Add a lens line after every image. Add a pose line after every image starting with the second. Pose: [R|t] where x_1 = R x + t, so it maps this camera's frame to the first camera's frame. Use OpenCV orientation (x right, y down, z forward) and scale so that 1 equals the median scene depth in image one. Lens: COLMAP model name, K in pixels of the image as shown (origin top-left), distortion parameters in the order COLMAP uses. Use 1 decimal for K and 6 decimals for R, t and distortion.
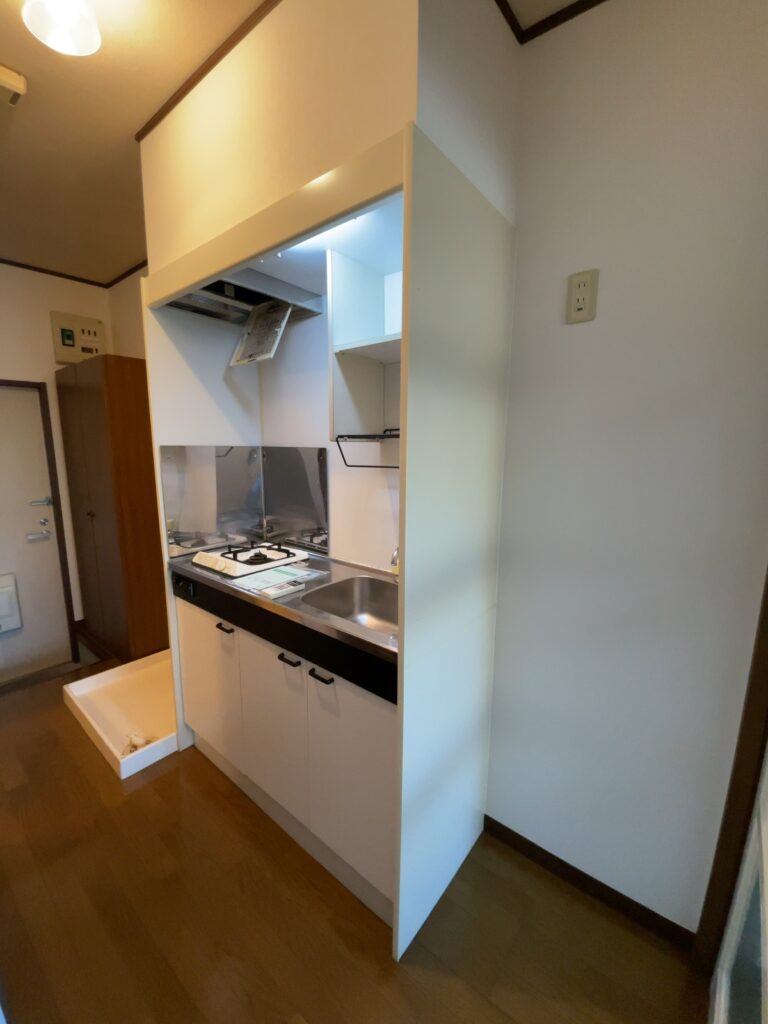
lens RADIAL K [[417.0, 0, 380.7], [0, 417.0, 511.5], [0, 0, 1]] dist [-0.012469, -0.001676]
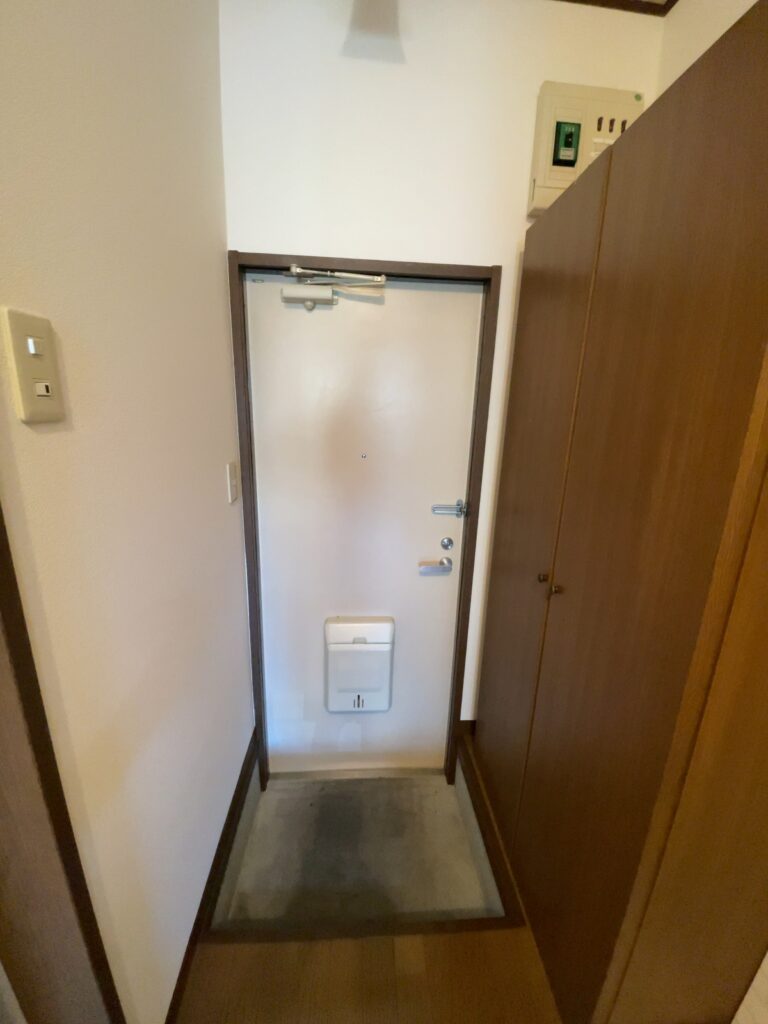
lens RADIAL K [[417.0, 0, 385.2], [0, 417.0, 511.9], [0, 0, 1]] dist [-0.012469, -0.001676]
pose [[0.693337, 0.202215, -0.691659, -0.205421], [-0.140711, 0.979335, 0.145269, -0.036329], [0.706742, -0.003396, 0.707463, 0.226669]]
